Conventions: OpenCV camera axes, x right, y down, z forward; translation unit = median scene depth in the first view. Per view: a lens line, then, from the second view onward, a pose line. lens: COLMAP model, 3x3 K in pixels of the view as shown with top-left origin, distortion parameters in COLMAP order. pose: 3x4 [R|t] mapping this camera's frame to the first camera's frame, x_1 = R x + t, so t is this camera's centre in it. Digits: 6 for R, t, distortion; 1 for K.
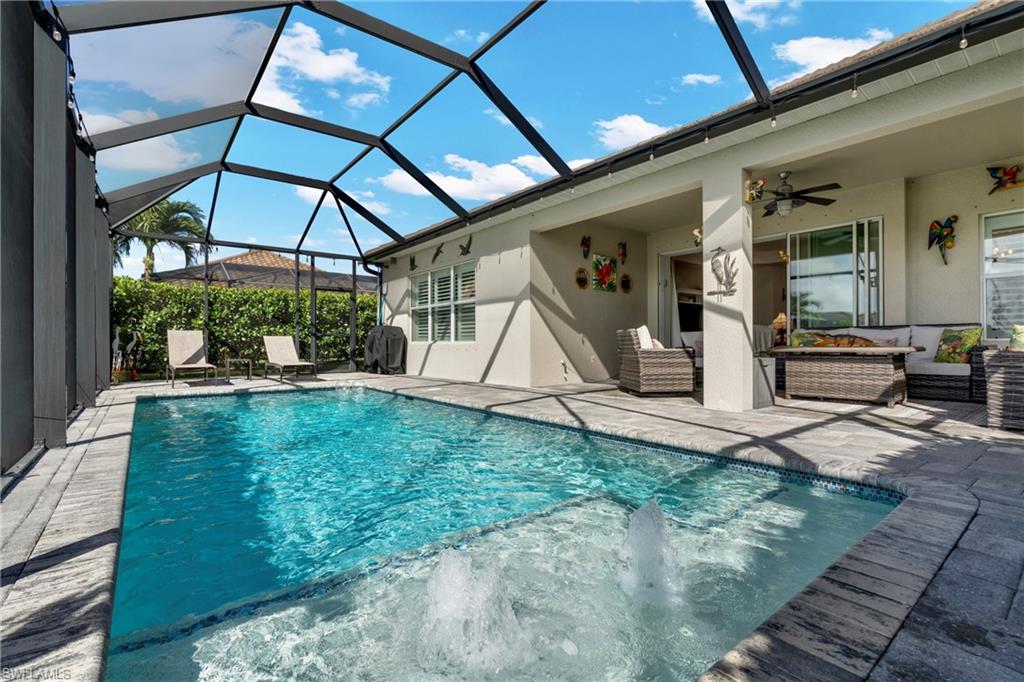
lens RADIAL K [[462.3, 0, 509.4], [0, 462.3, 332.0], [0, 0, 1]] dist [-0.003810, 0.000363]
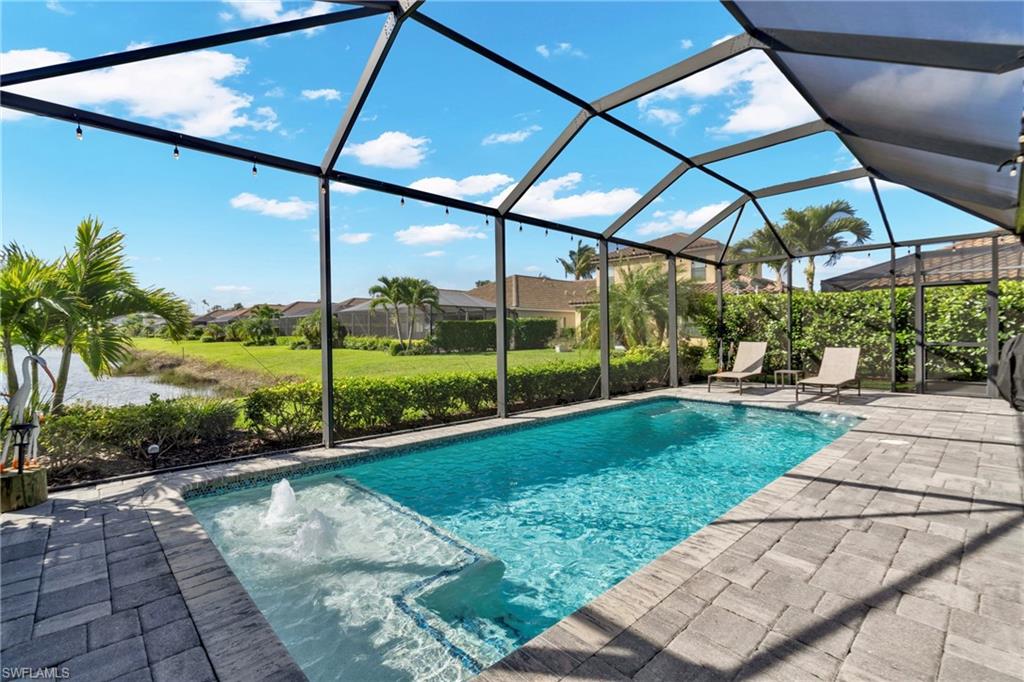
lens RADIAL K [[462.3, 0, 509.4], [0, 462.3, 332.0], [0, 0, 1]] dist [-0.003810, 0.000363]
pose [[0.085551, 0.002596, -0.996330, 0.898881], [0.026313, 0.999642, 0.004864, -0.115269], [0.995986, -0.026633, 0.085452, 0.700272]]
